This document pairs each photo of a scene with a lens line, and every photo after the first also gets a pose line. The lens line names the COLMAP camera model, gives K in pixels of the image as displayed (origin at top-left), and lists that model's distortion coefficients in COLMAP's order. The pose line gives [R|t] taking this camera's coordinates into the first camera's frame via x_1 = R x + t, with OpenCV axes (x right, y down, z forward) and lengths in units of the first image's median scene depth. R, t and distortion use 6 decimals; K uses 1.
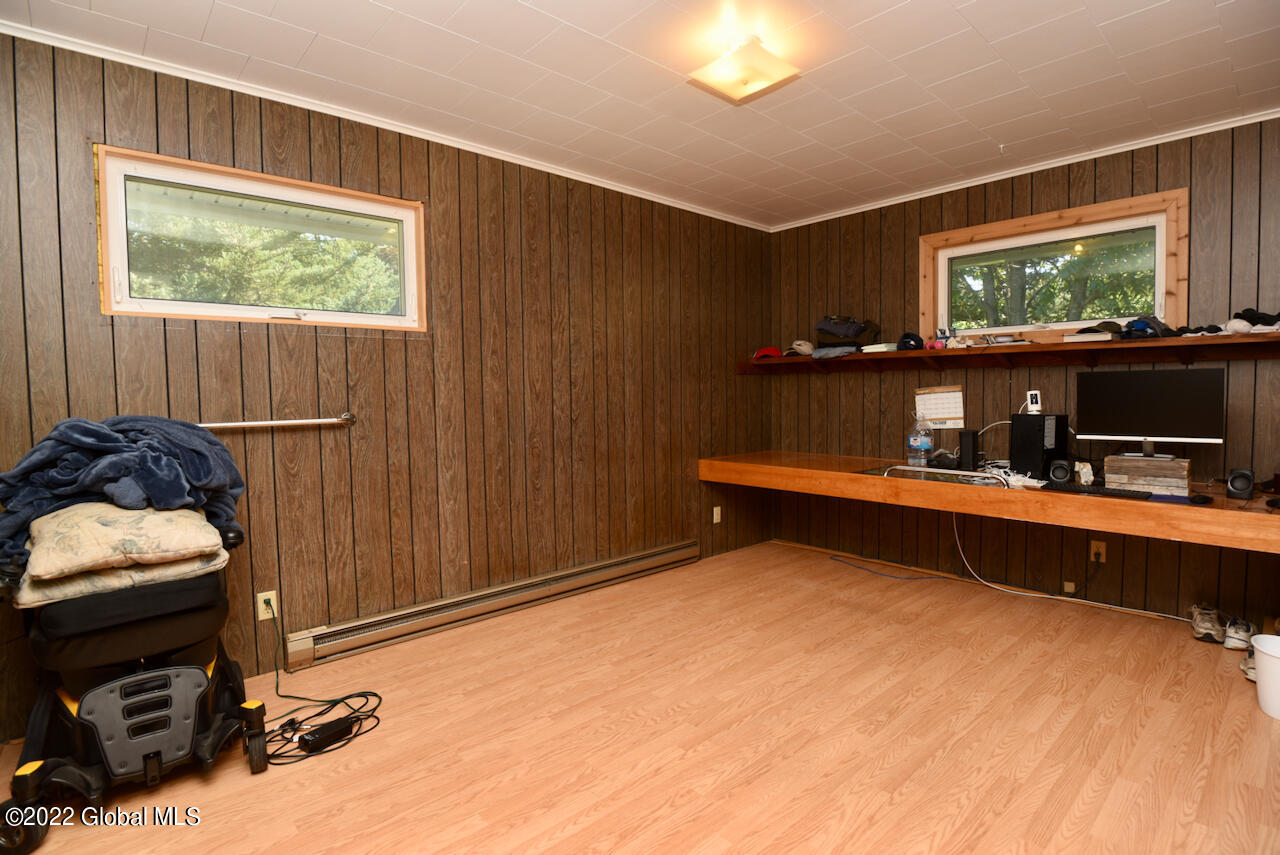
lens RADIAL K [[623.0, 0, 646.2], [0, 623.0, 427.3], [0, 0, 1]] dist [-0.024324, -0.004508]
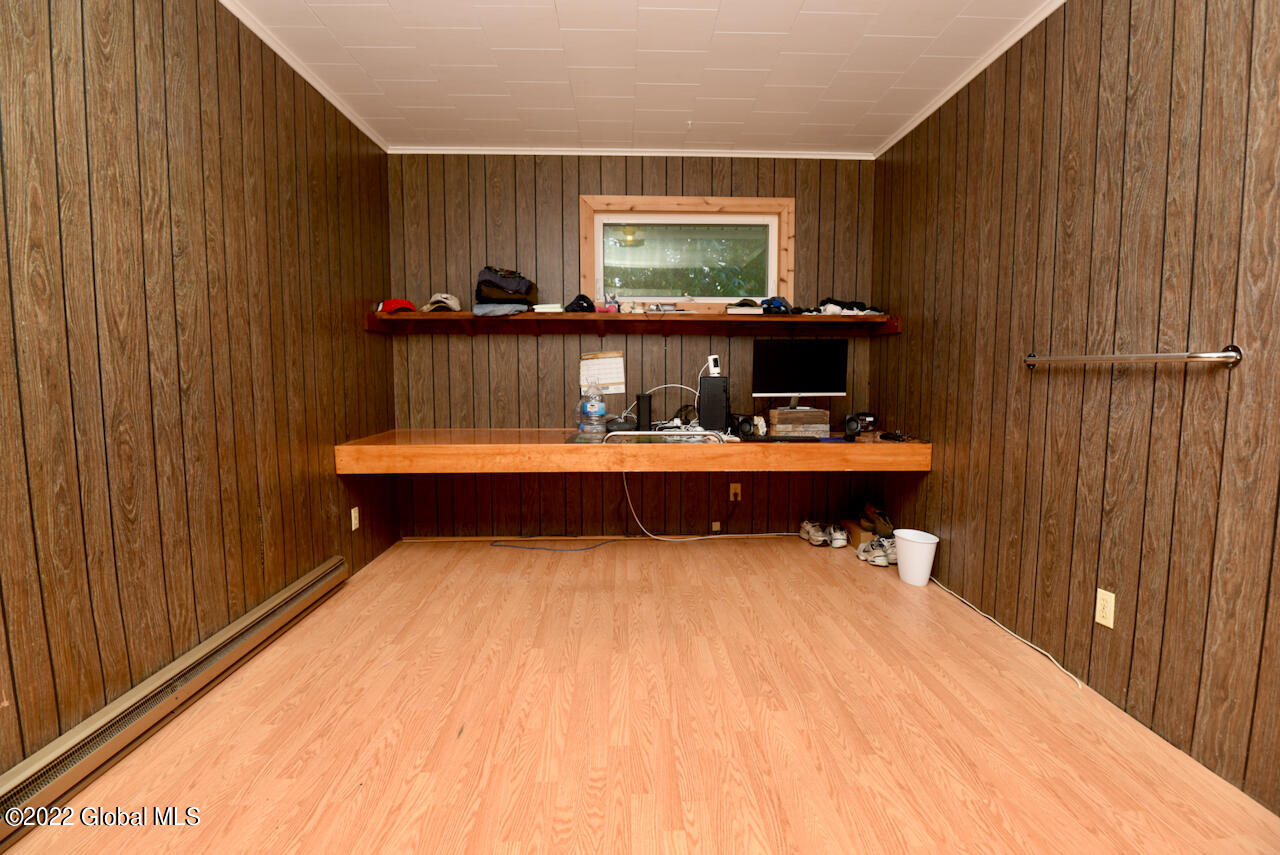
lens RADIAL K [[623.0, 0, 645.2], [0, 623.0, 426.7], [0, 0, 1]] dist [-0.024324, -0.004508]
pose [[0.647595, -0.059285, 0.759675, -0.278954], [0.035119, 0.998231, 0.047965, 0.009856], [-0.761175, -0.004383, 0.648532, 0.329054]]
